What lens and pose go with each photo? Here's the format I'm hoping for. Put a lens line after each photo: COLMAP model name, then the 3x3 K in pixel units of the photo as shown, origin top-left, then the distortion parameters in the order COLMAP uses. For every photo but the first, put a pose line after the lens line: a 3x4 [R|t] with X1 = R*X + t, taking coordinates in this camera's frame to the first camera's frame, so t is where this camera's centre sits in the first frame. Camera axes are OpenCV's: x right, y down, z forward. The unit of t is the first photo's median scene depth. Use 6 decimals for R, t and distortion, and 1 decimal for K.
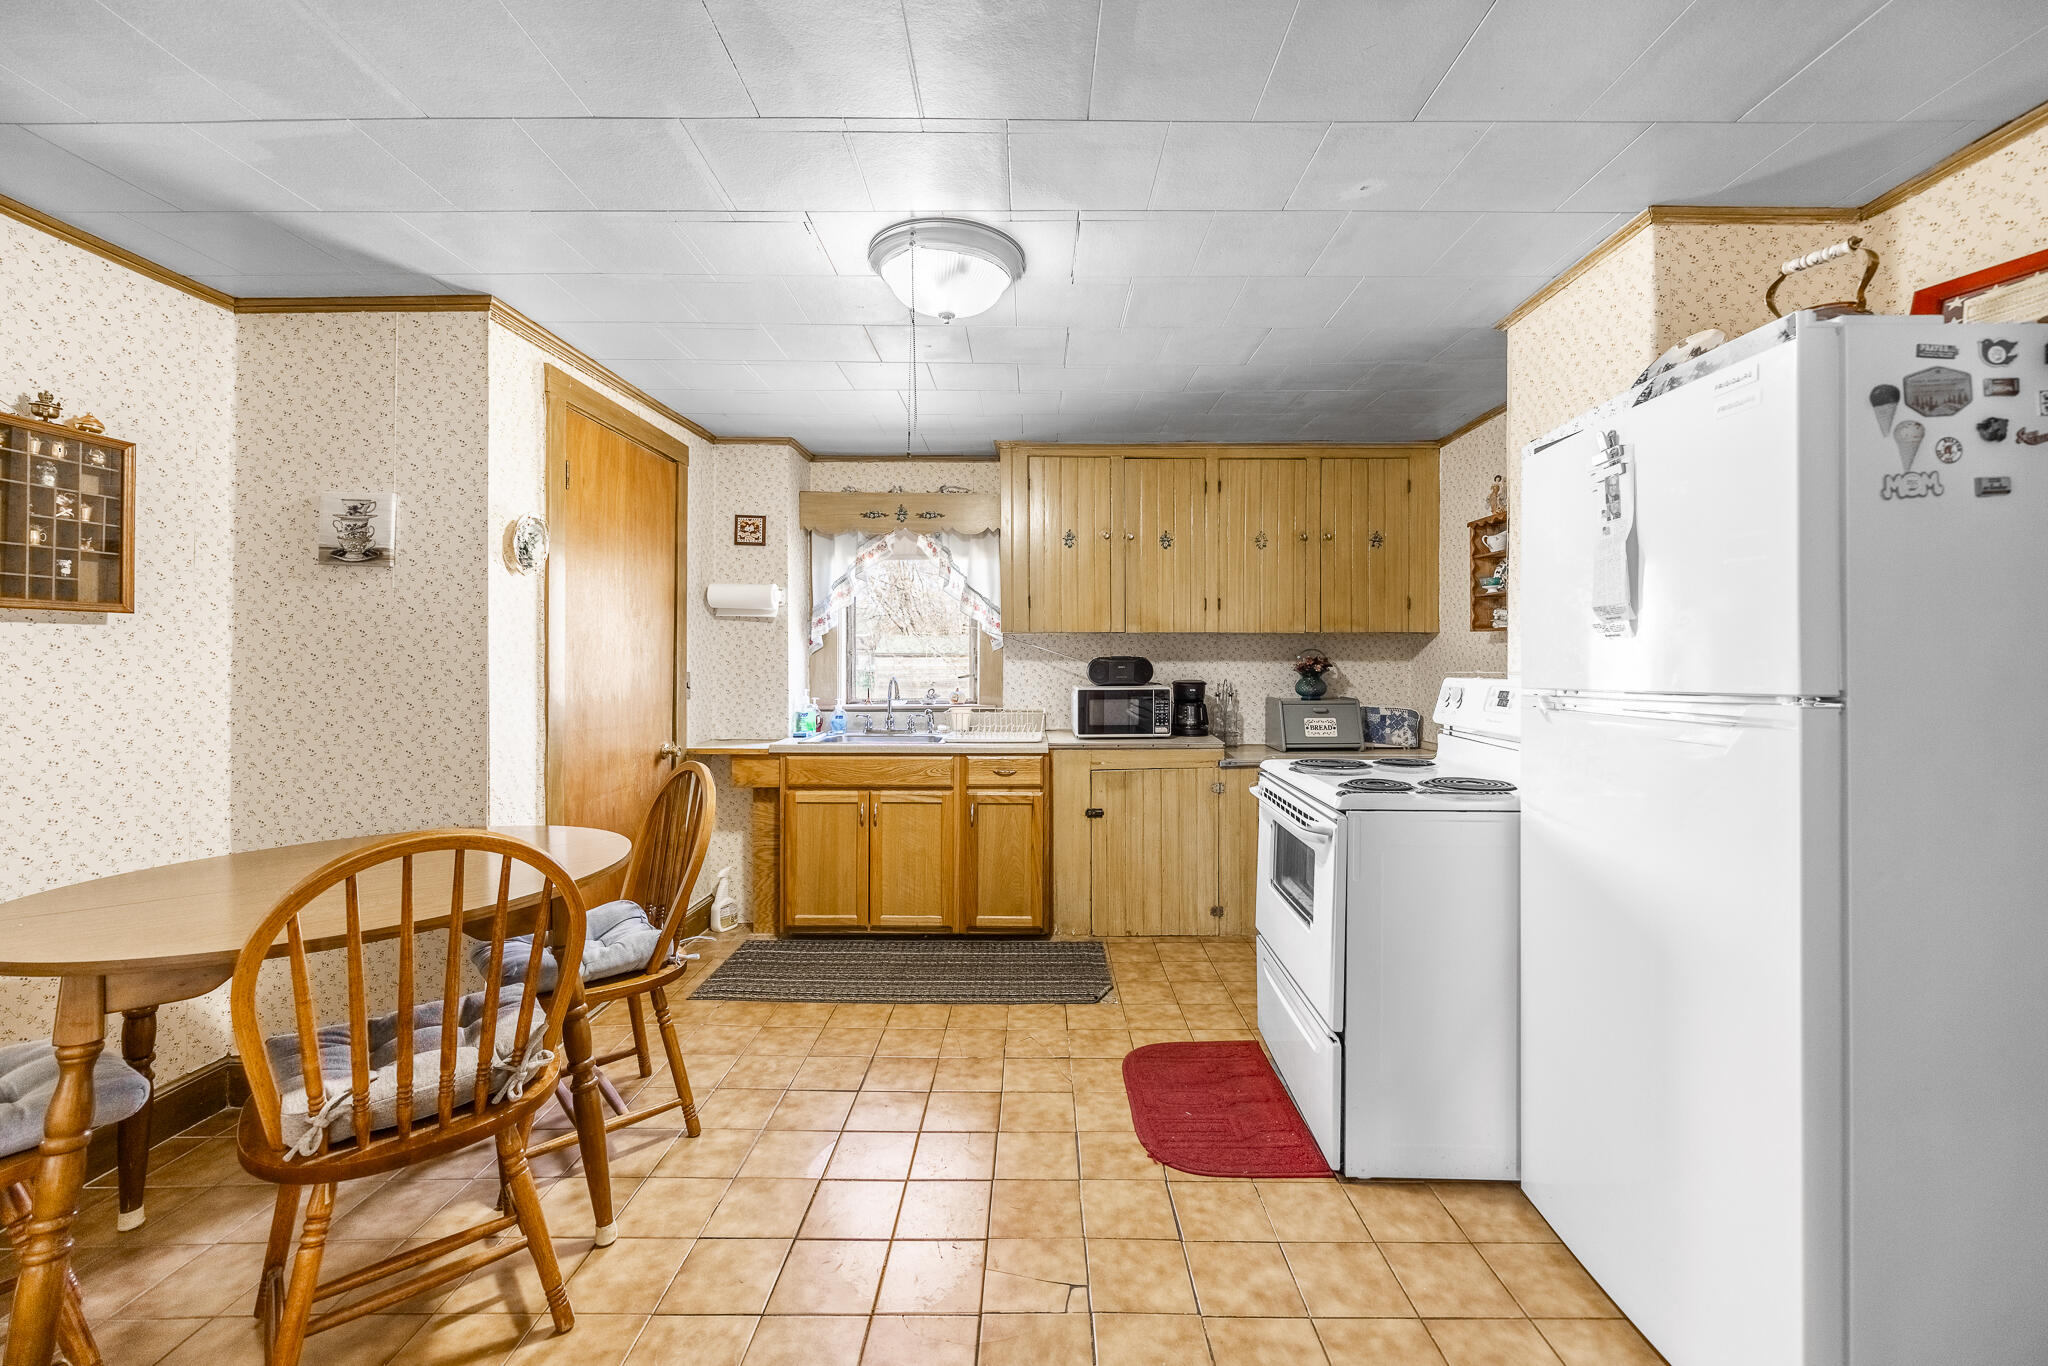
lens RADIAL K [[803.1, 0, 1060.8], [0, 803.1, 657.1], [0, 0, 1]] dist [0.001065, 0.000142]
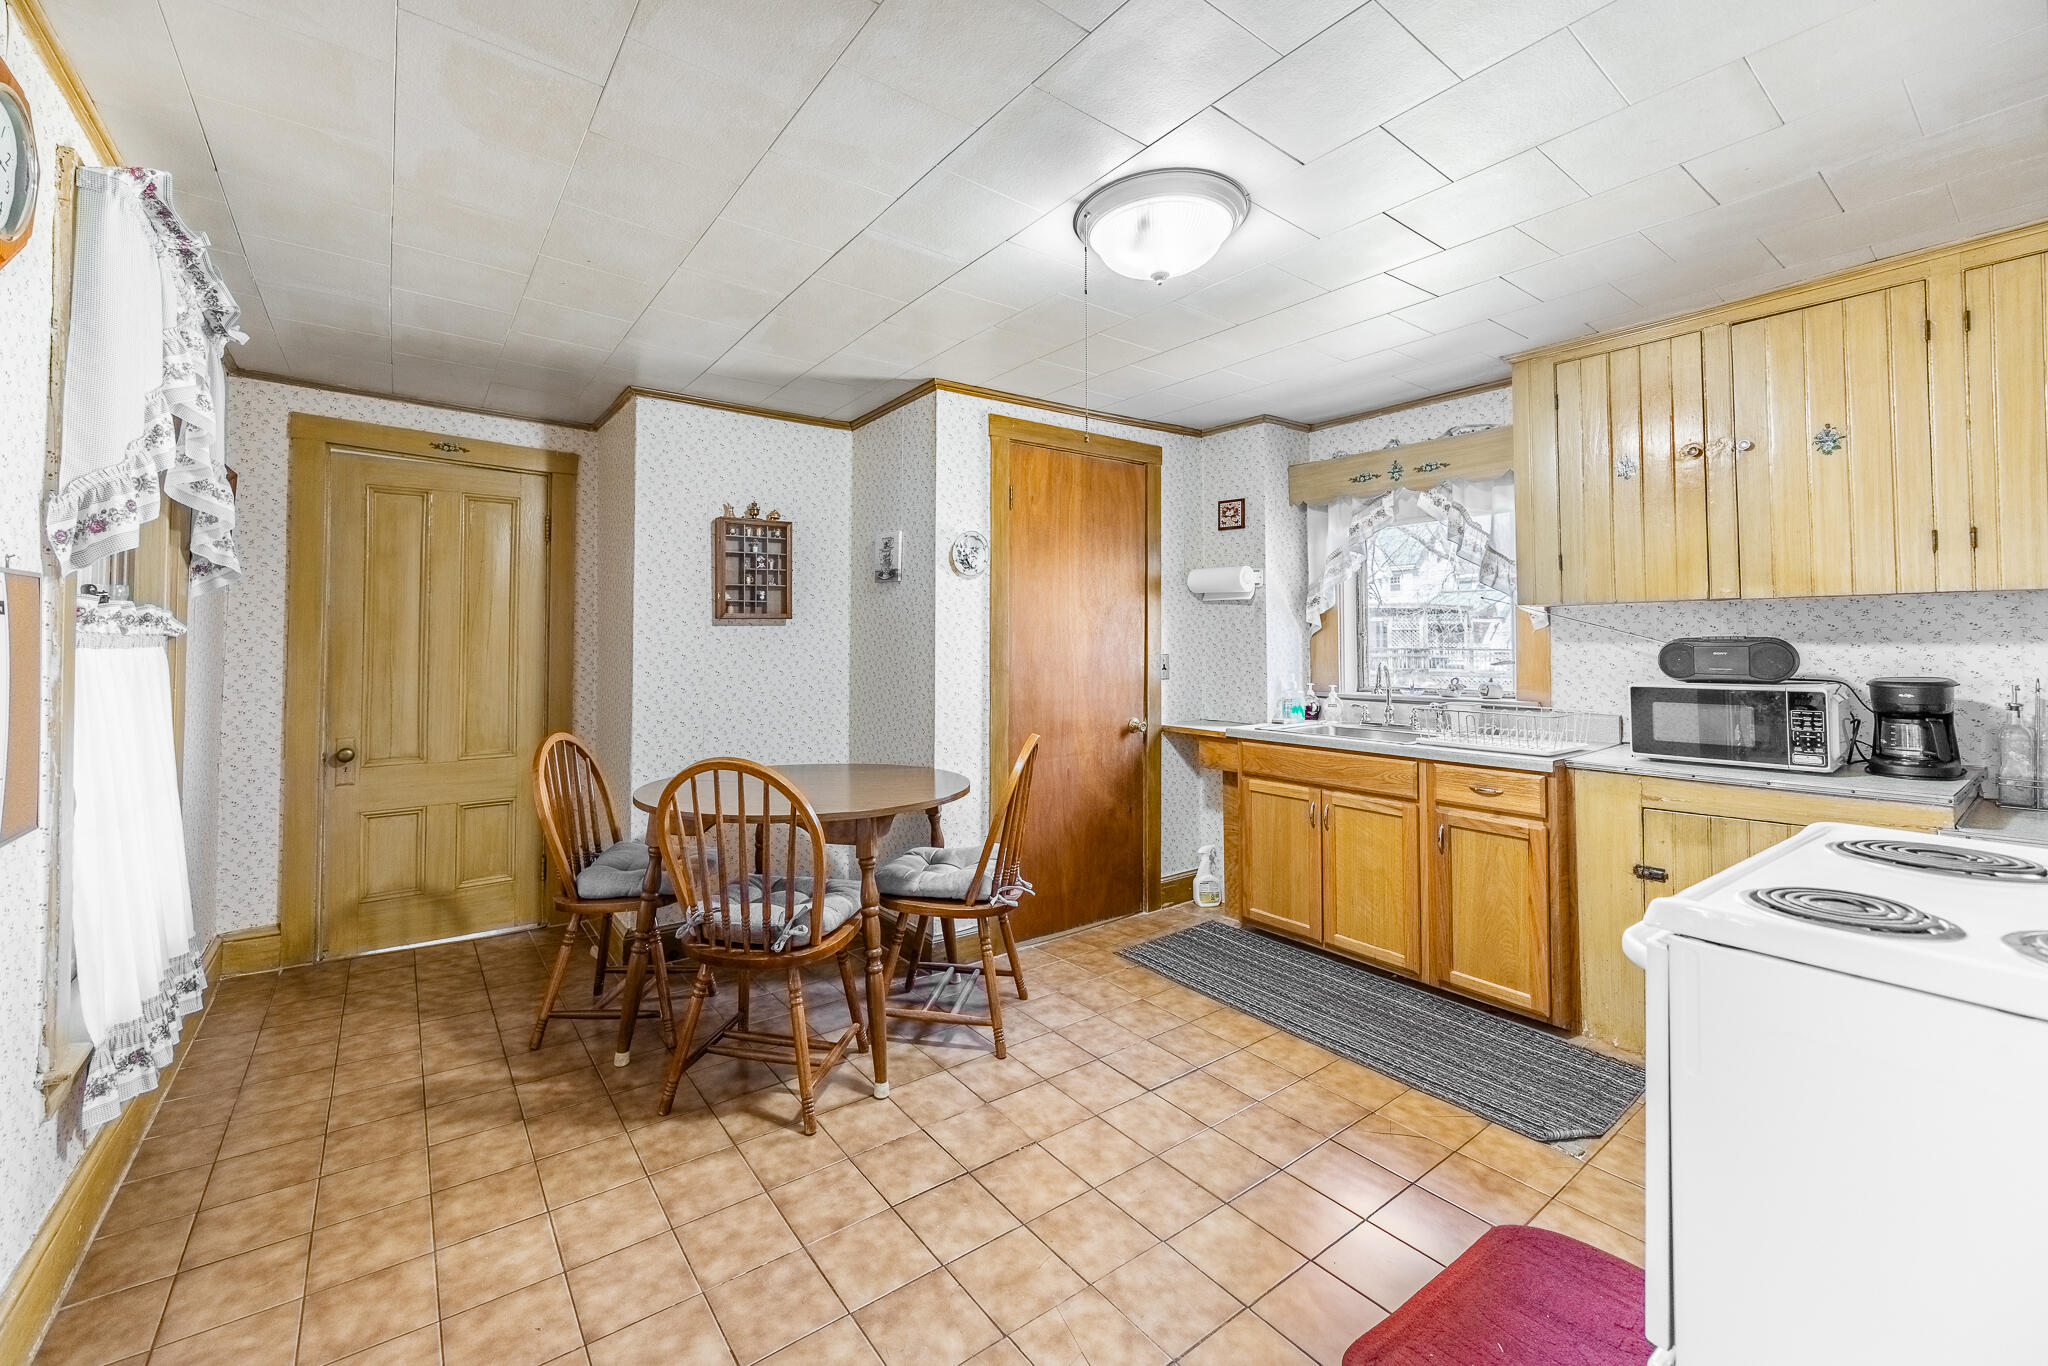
lens RADIAL K [[825.8, 0, 1017.9], [0, 825.8, 616.6], [0, 0, 1]] dist [0.000996, 0.000213]
pose [[0.586250, -0.026165, -0.809708, 0.314178], [0.007818, 0.999614, -0.026641, -0.004247], [0.810093, 0.009288, 0.586228, 0.185095]]
